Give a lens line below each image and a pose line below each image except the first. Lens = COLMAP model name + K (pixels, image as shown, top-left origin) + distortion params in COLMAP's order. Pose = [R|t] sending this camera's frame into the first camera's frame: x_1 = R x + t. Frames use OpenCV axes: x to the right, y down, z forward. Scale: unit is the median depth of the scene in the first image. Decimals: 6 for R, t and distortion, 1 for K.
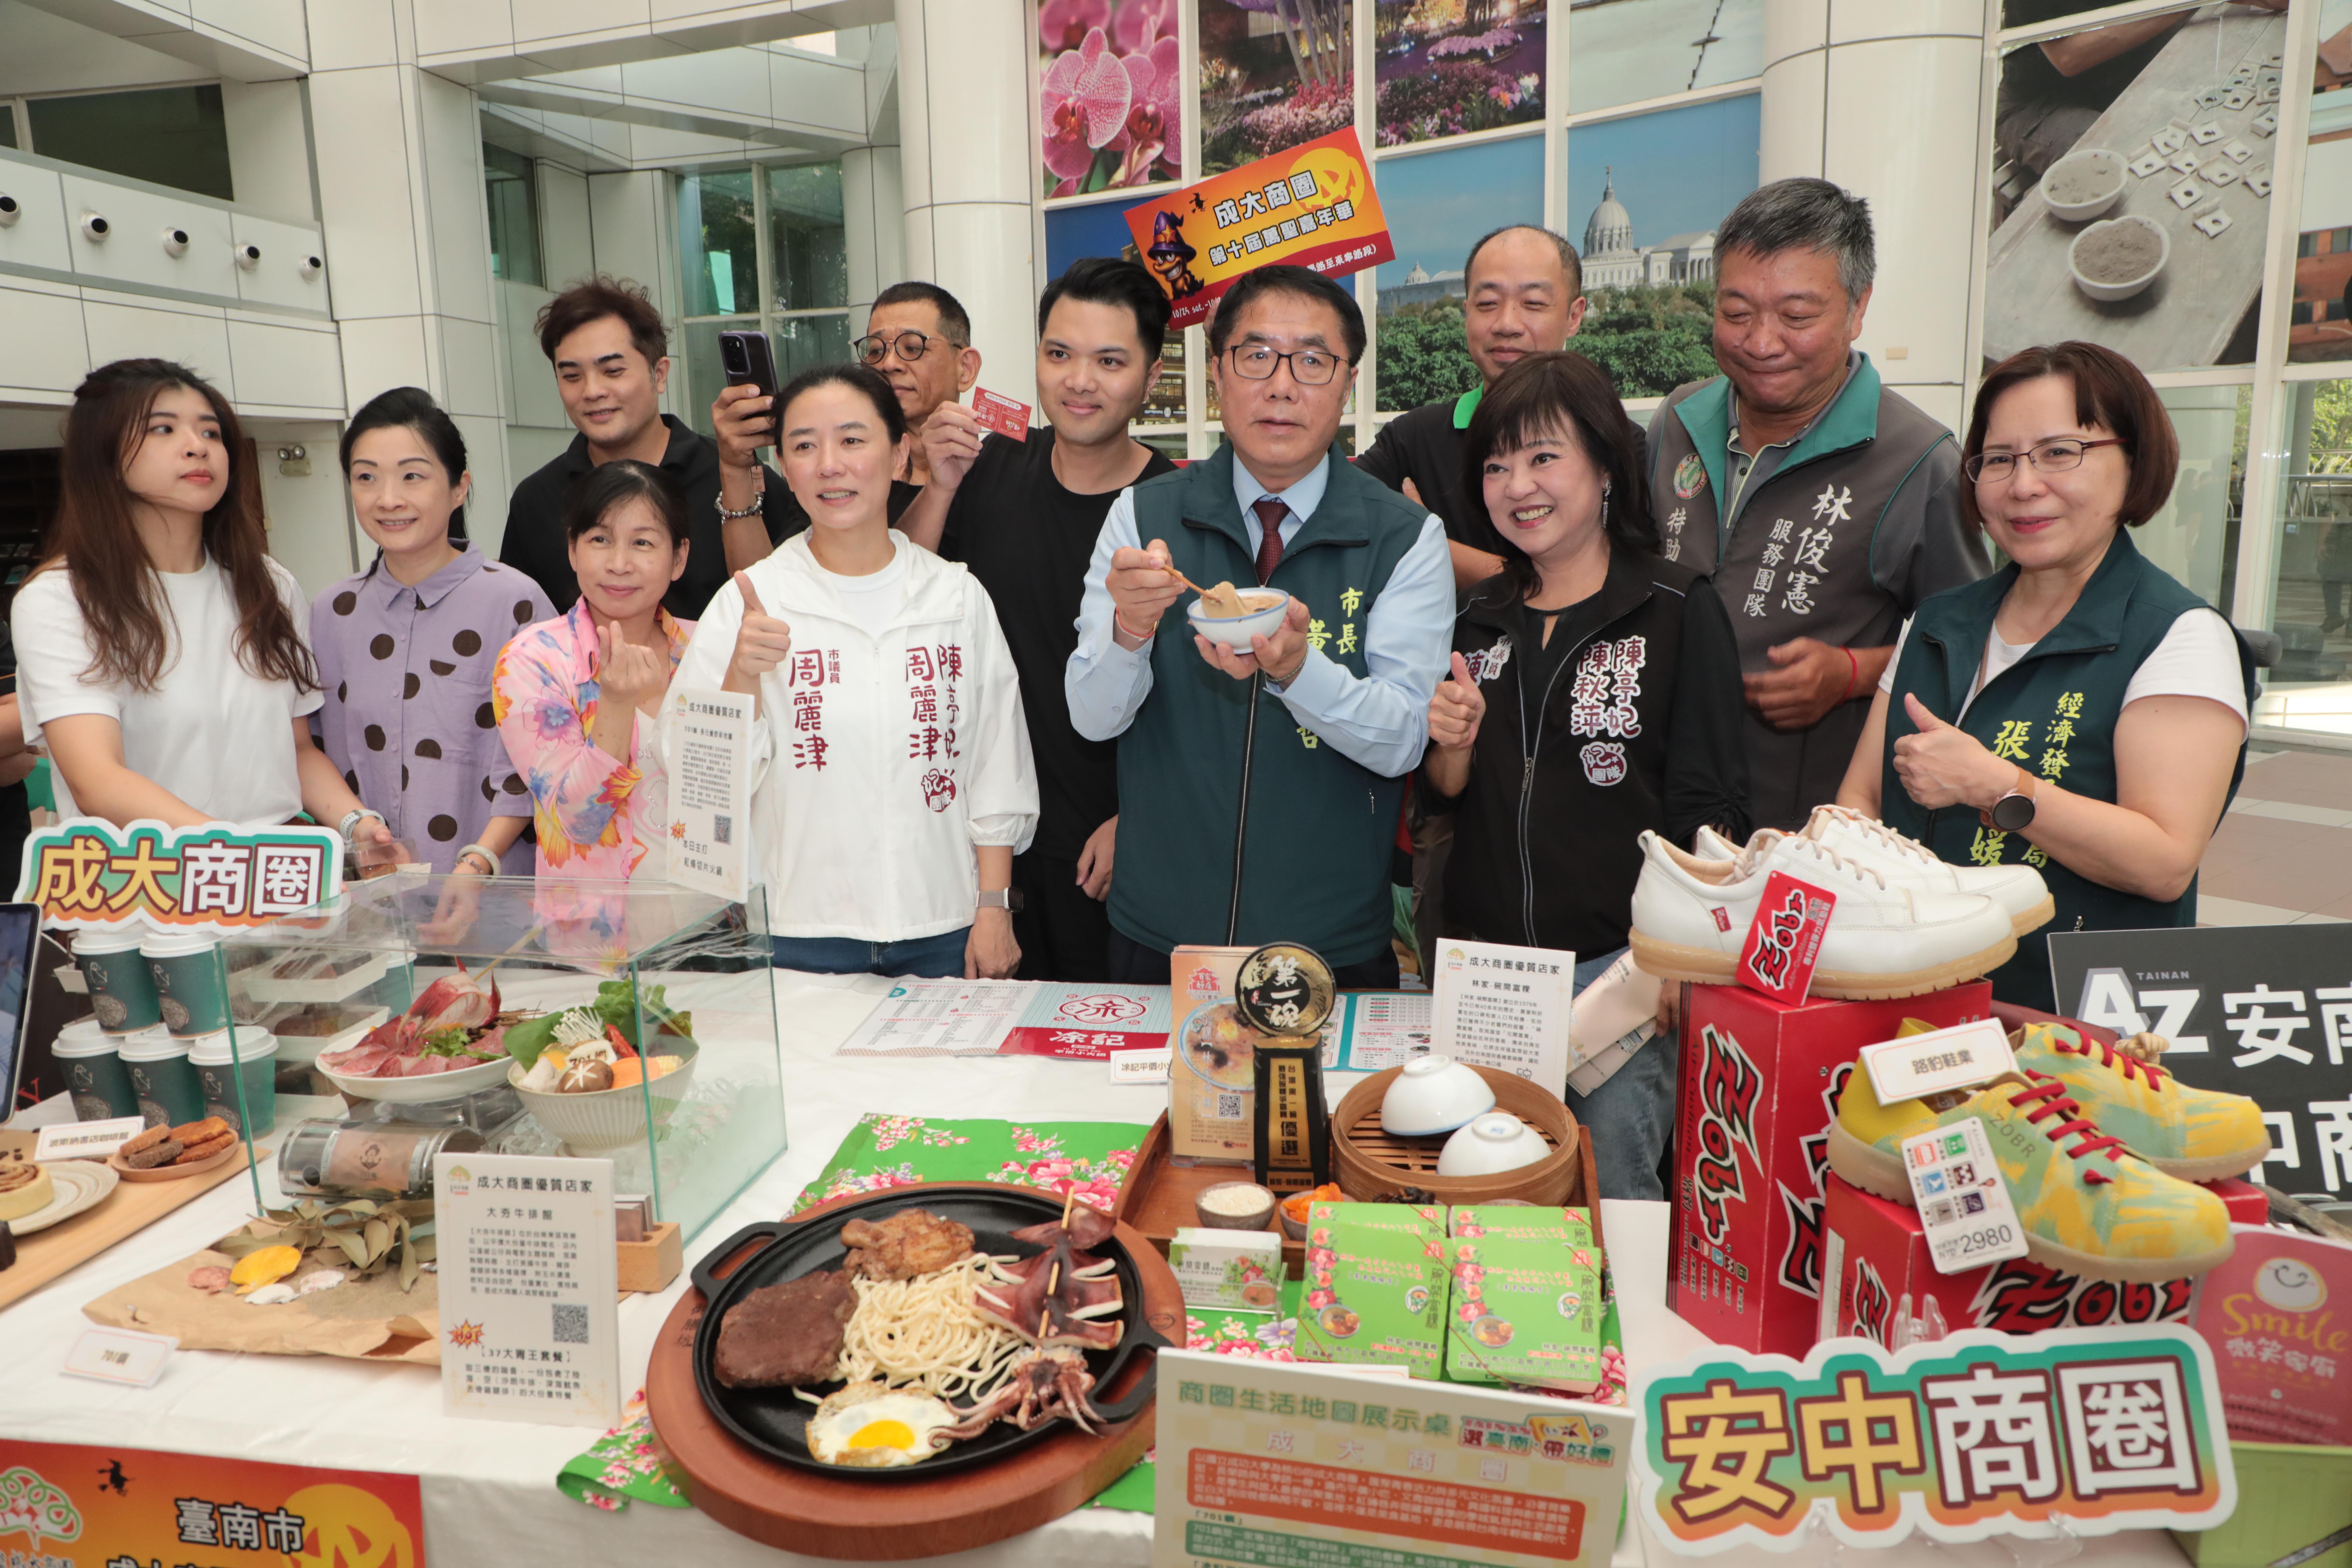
lens RADIAL K [[1601.8, 0, 1180.6], [0, 1601.8, 790.3], [0, 0, 1]] dist [-0.072132, 0.036803]
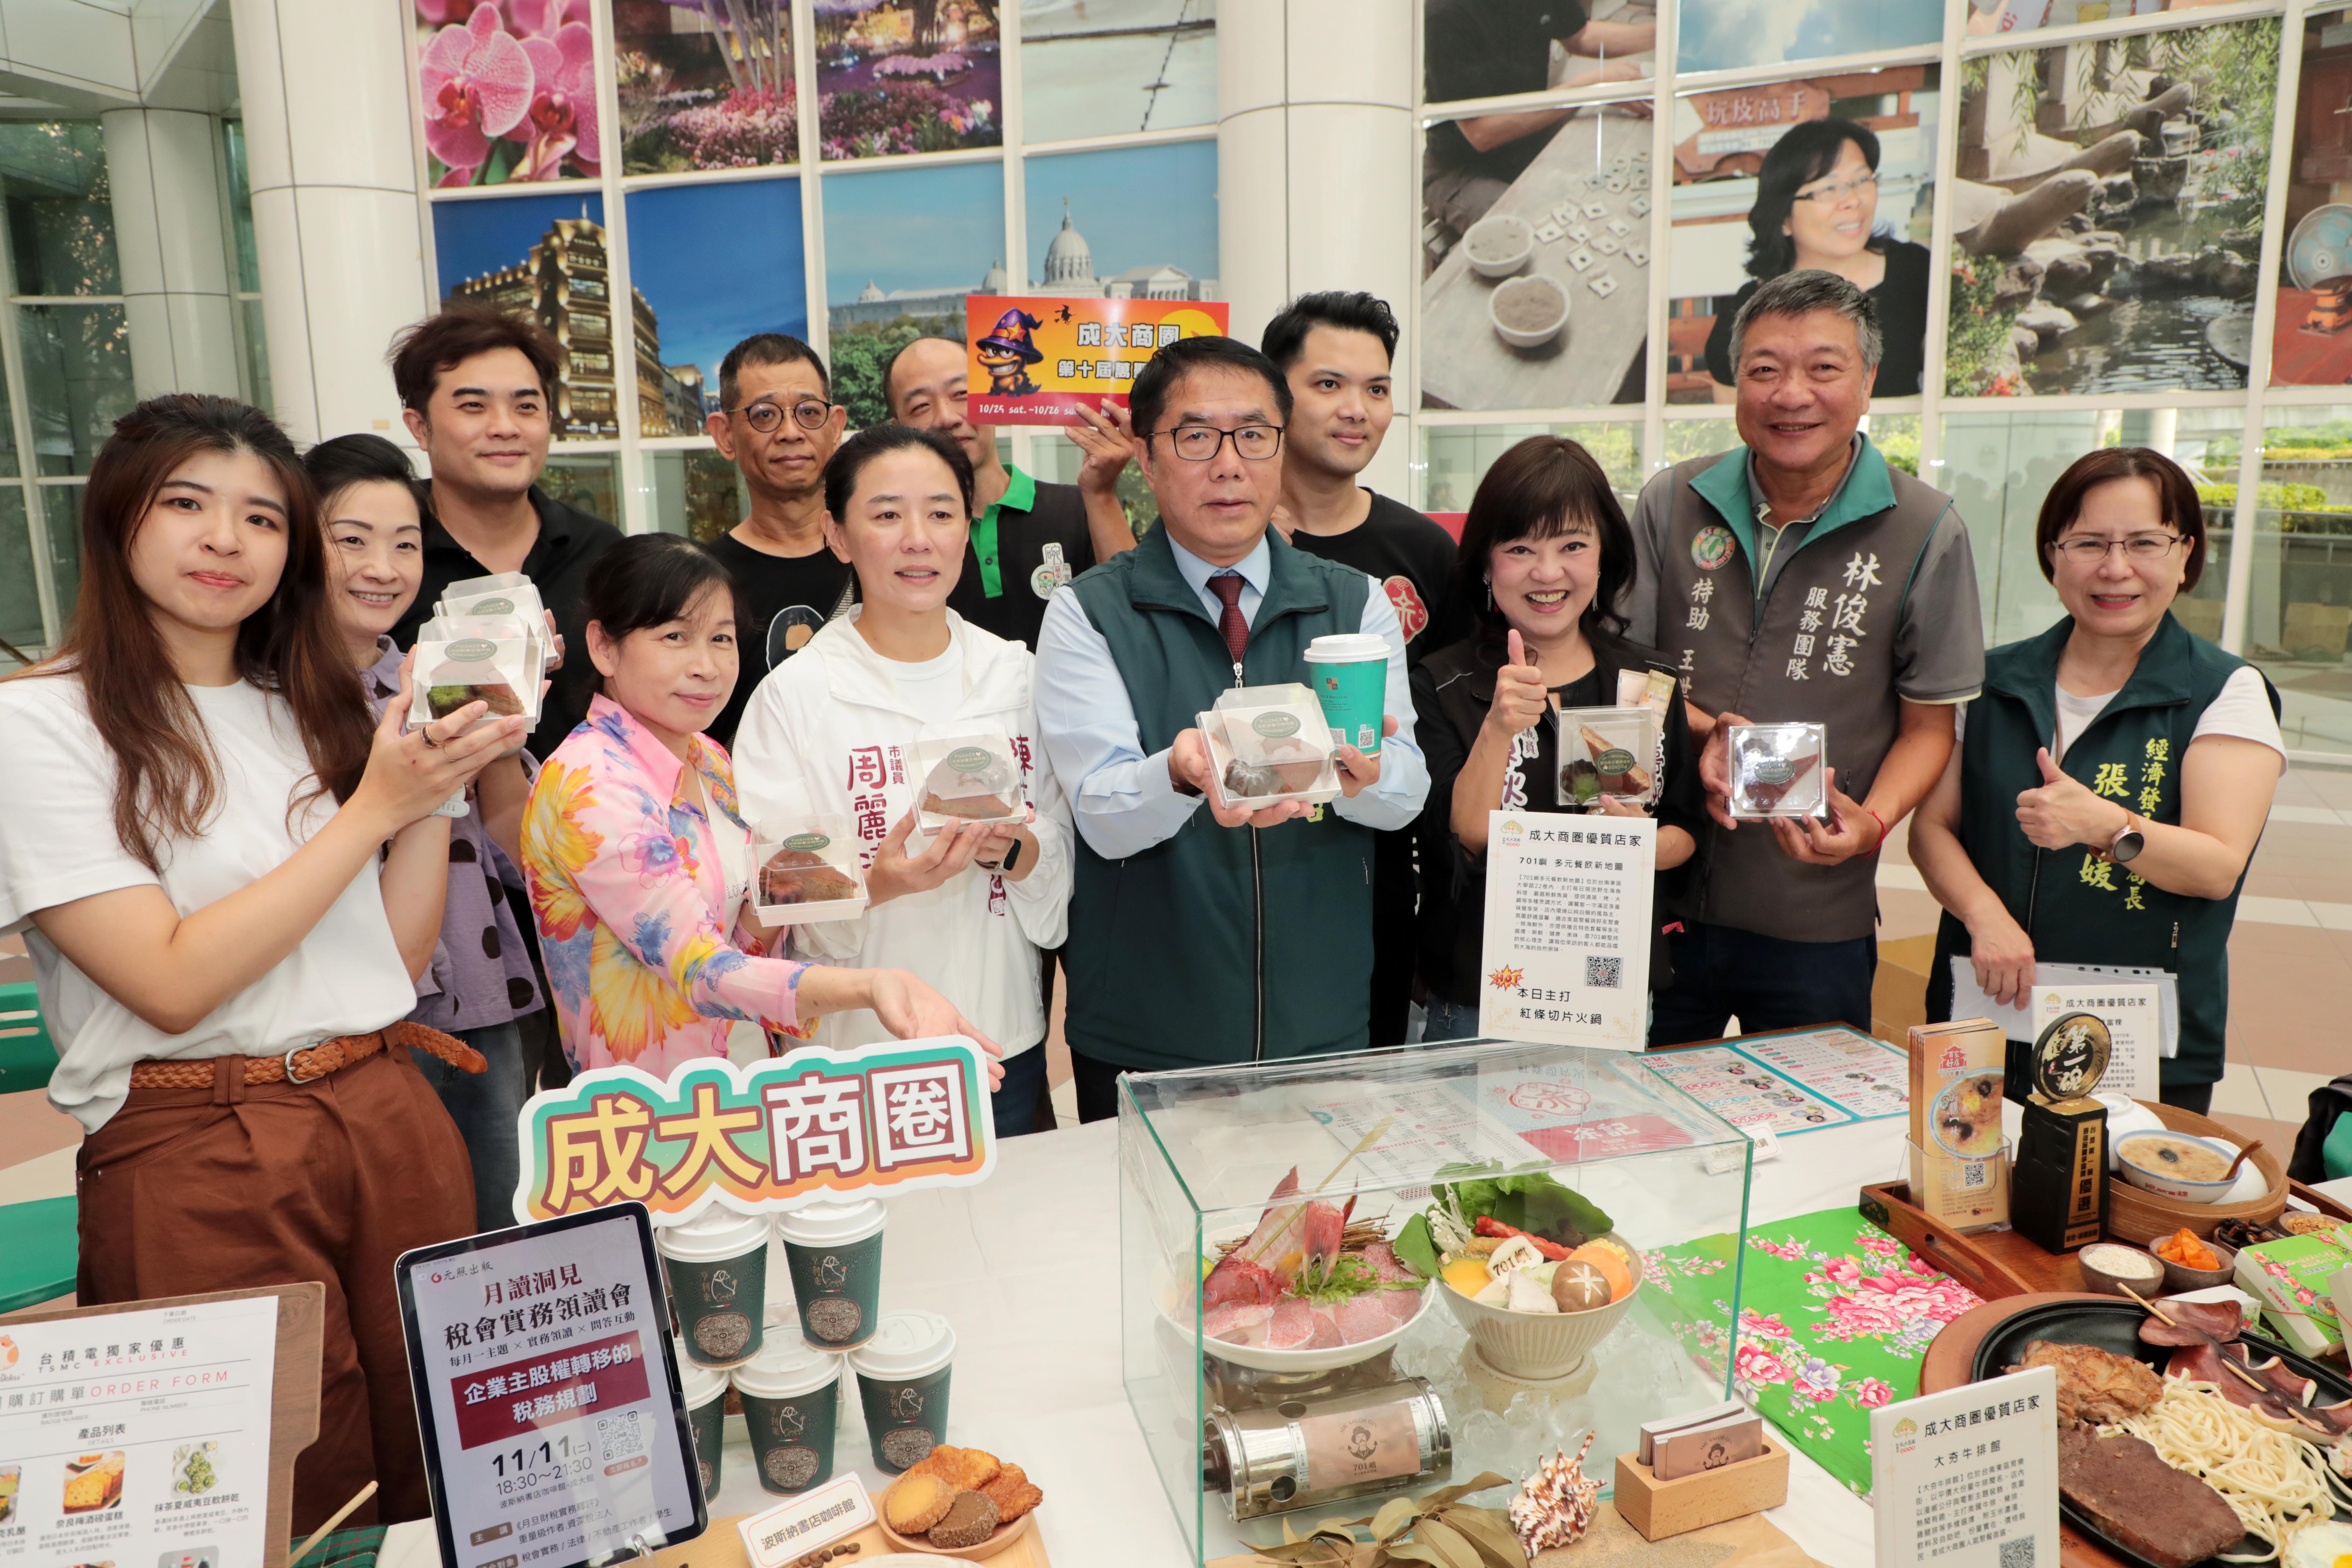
lens RADIAL K [[1597.3, 0, 1181.5], [0, 1597.3, 783.3], [0, 0, 1]] dist [-0.075397, 0.037010]
pose [[0.902788, -0.075998, 0.423318, -0.120965], [0.078647, 0.996839, 0.011235, -0.017368], [-0.422833, 0.023150, 0.905912, 0.036436]]
